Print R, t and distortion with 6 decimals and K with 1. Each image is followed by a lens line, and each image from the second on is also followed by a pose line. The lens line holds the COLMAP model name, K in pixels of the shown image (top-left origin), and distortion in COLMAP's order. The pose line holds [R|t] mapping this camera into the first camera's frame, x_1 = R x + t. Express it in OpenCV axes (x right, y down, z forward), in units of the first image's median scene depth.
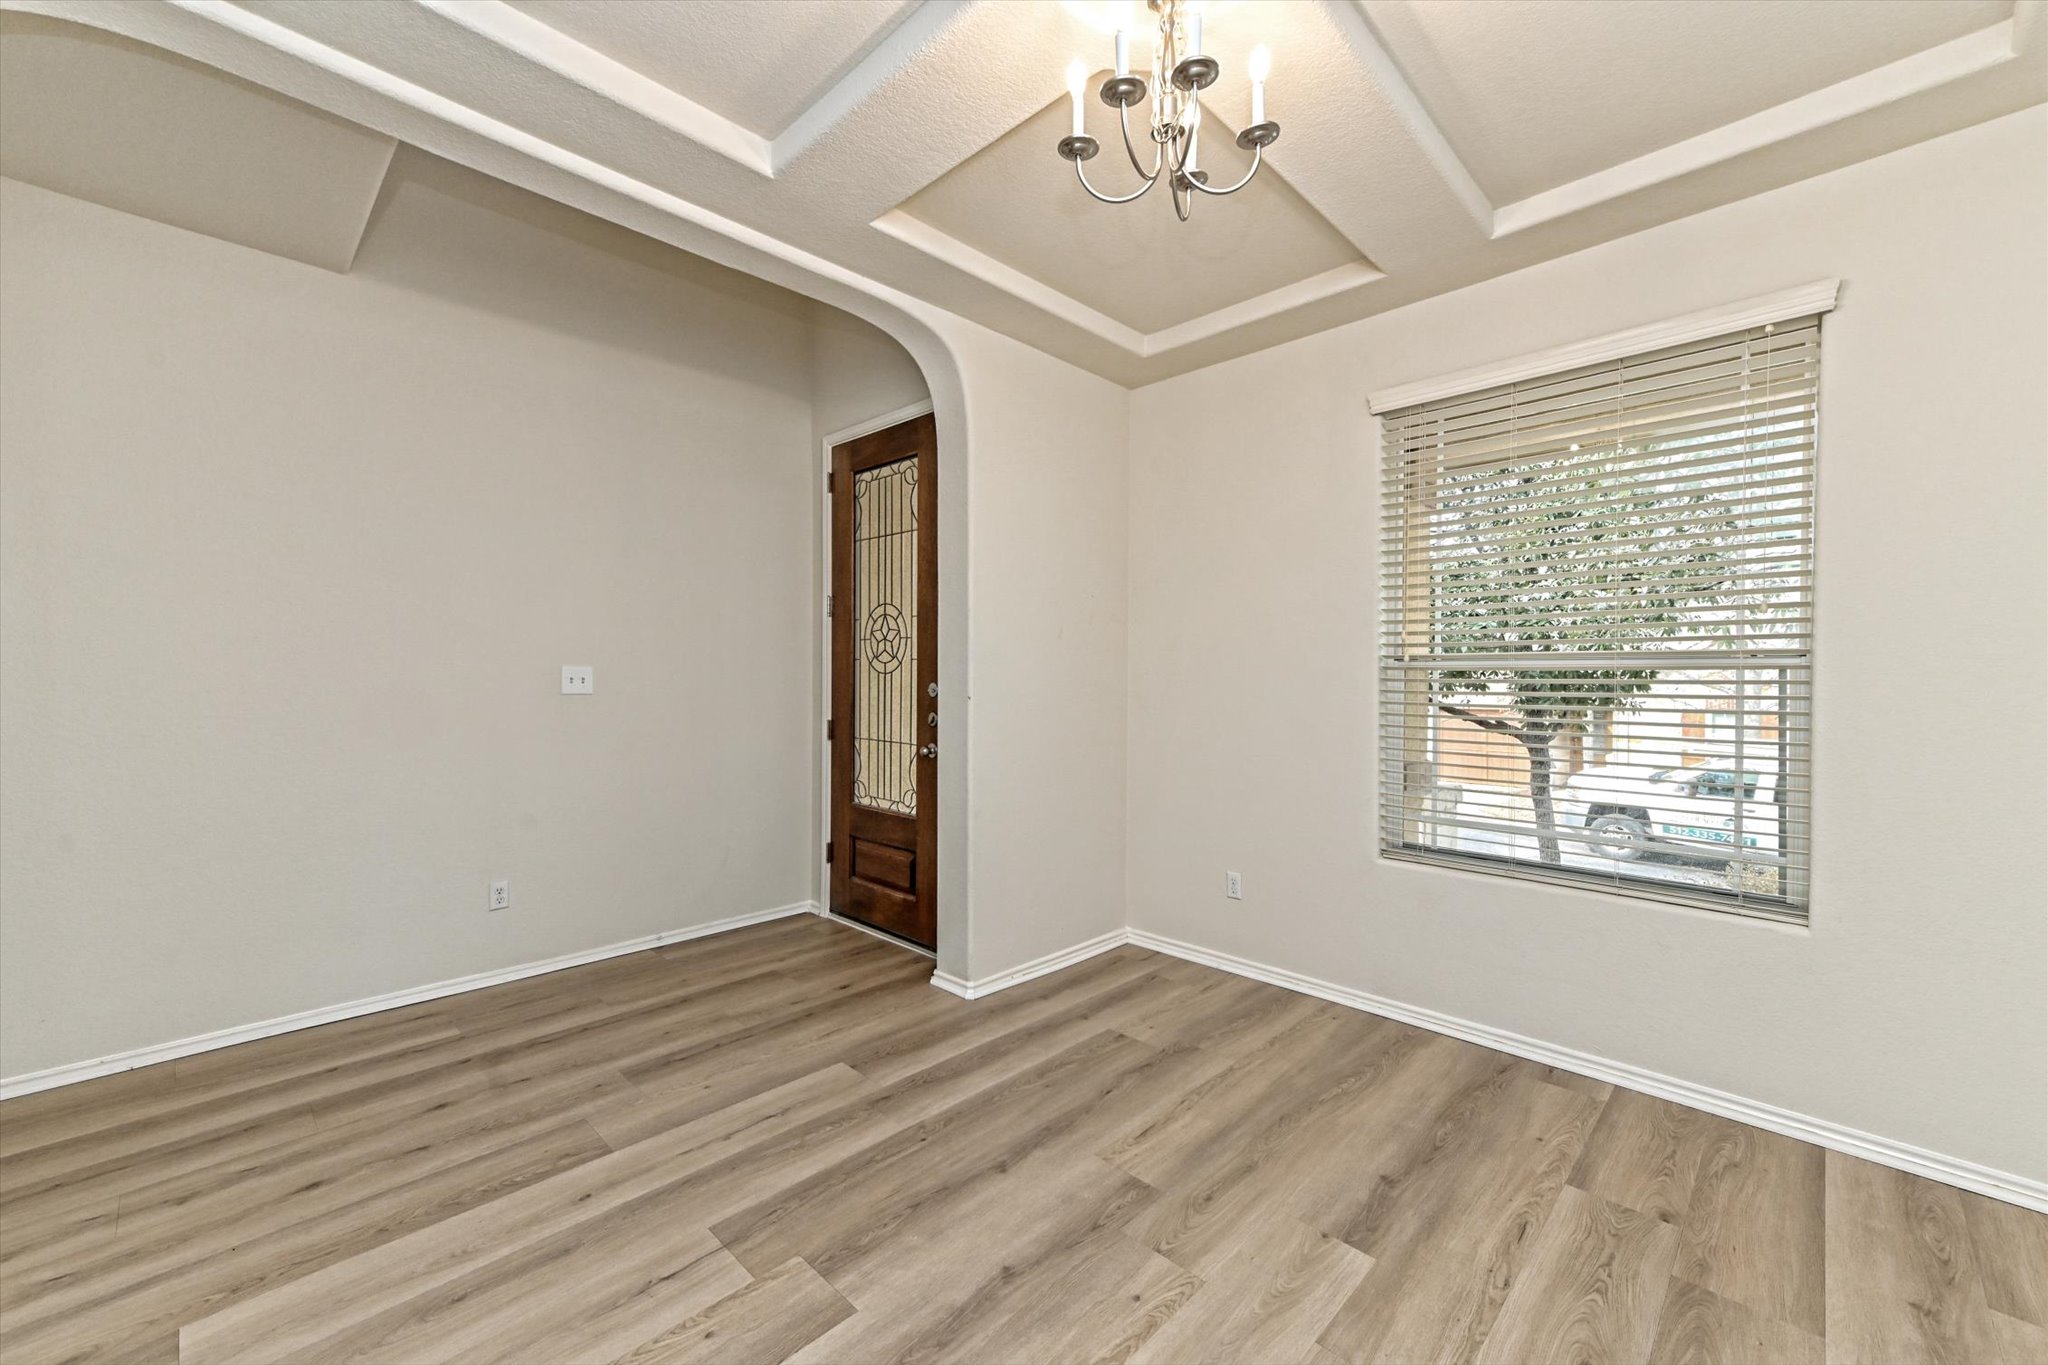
lens RADIAL K [[811.5, 0, 1017.7], [0, 811.5, 679.4], [0, 0, 1]] dist [0.021720, -0.000790]
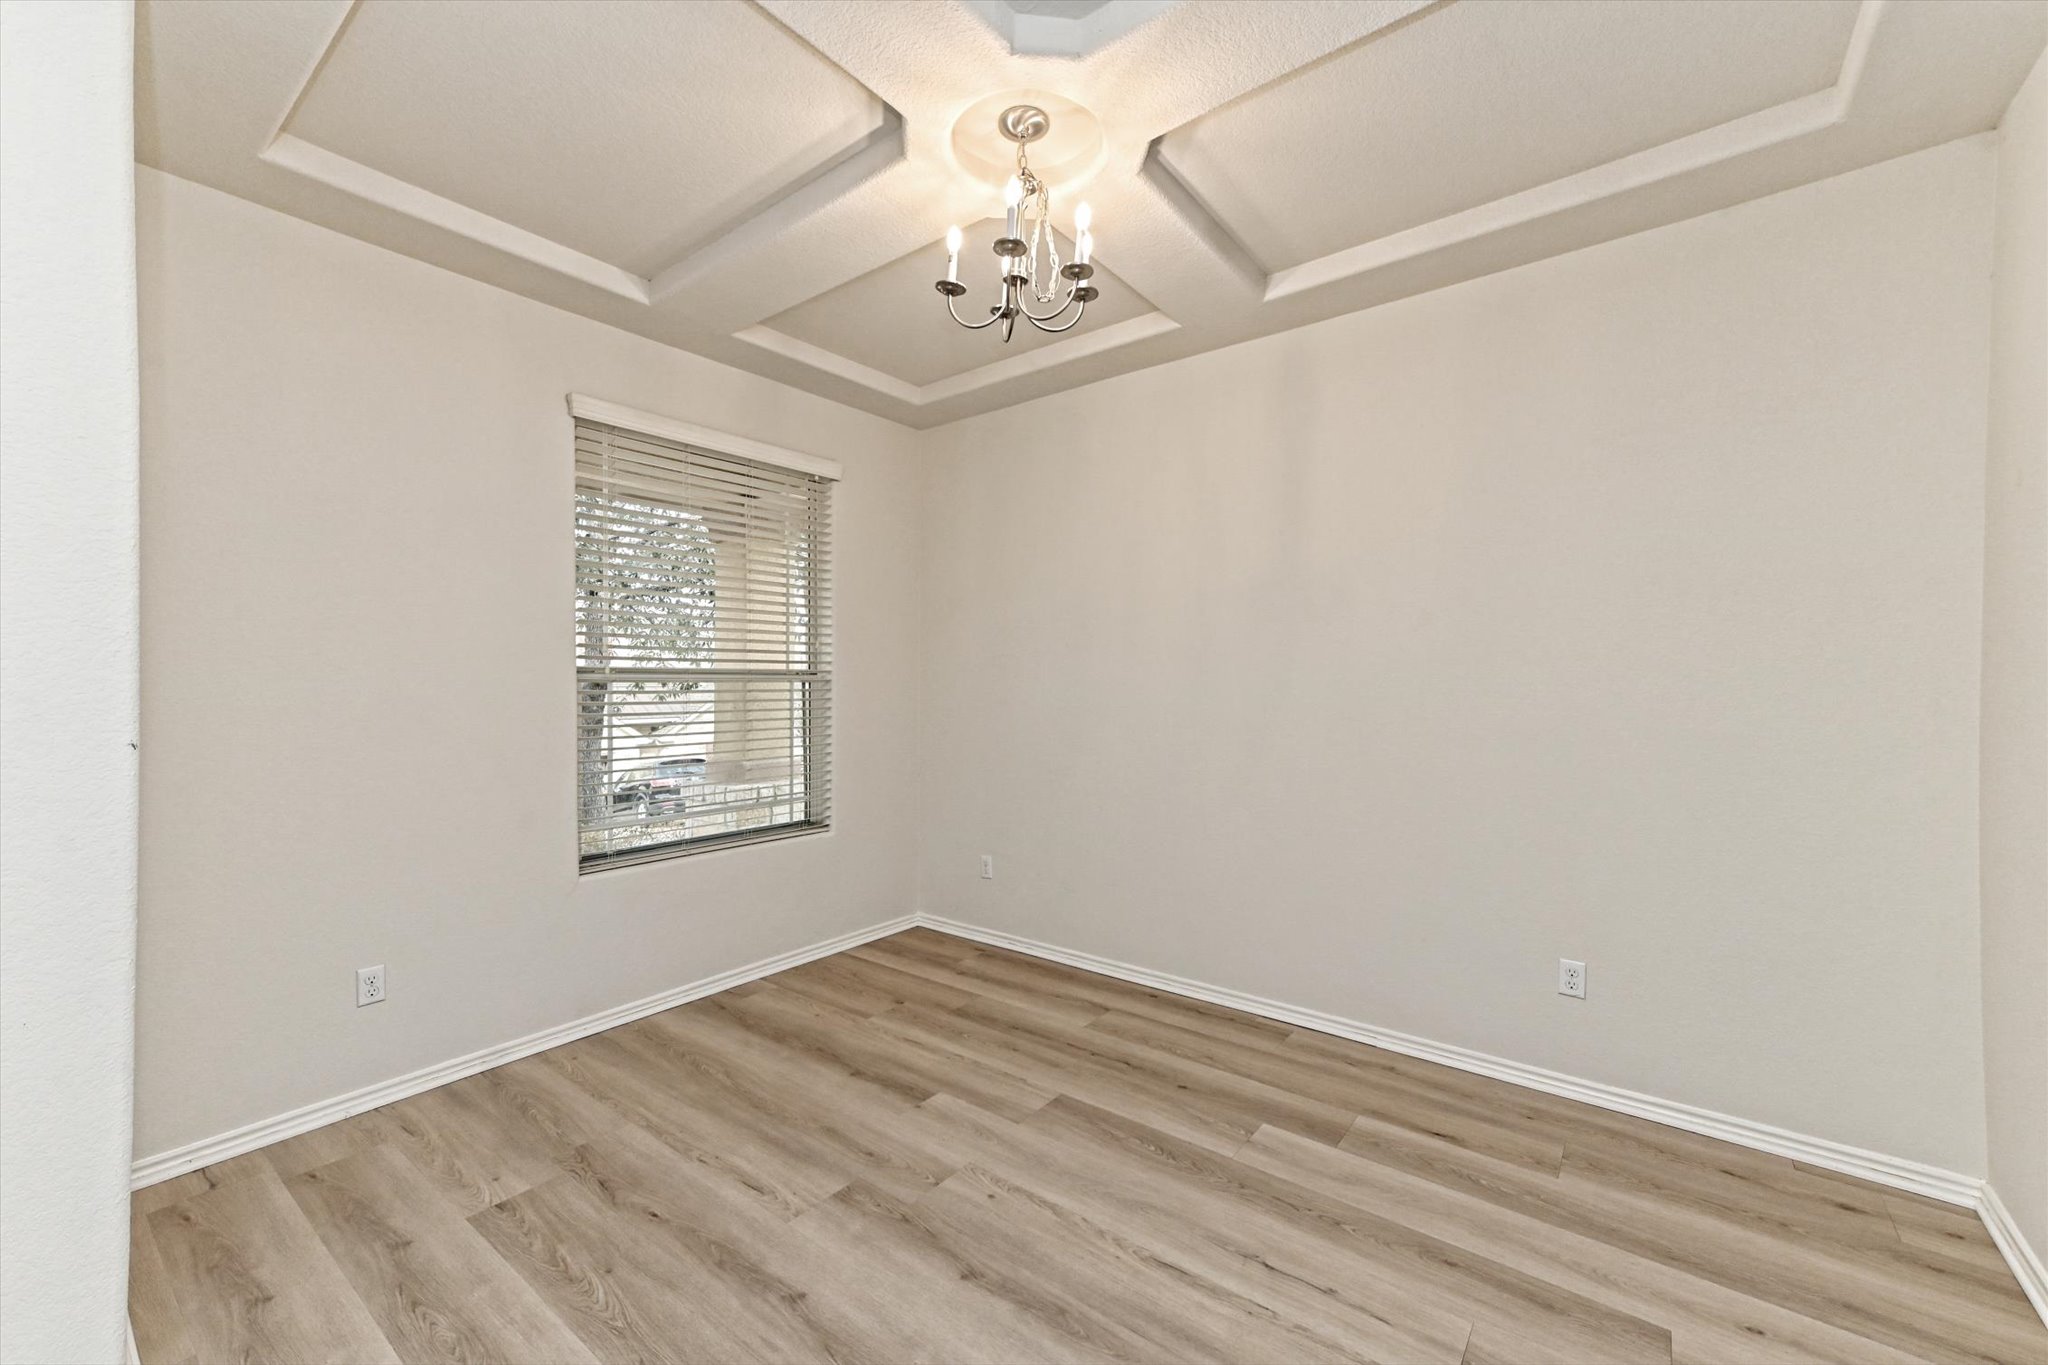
lens RADIAL K [[811.5, 0, 1020.0], [0, 811.5, 682.2], [0, 0, 1]] dist [0.021720, -0.000790]
pose [[-0.108237, -0.000402, 0.994125, -0.731968], [0.007728, 0.999969, 0.001246, -0.011017], [-0.994095, 0.007818, -0.108230, 0.738160]]
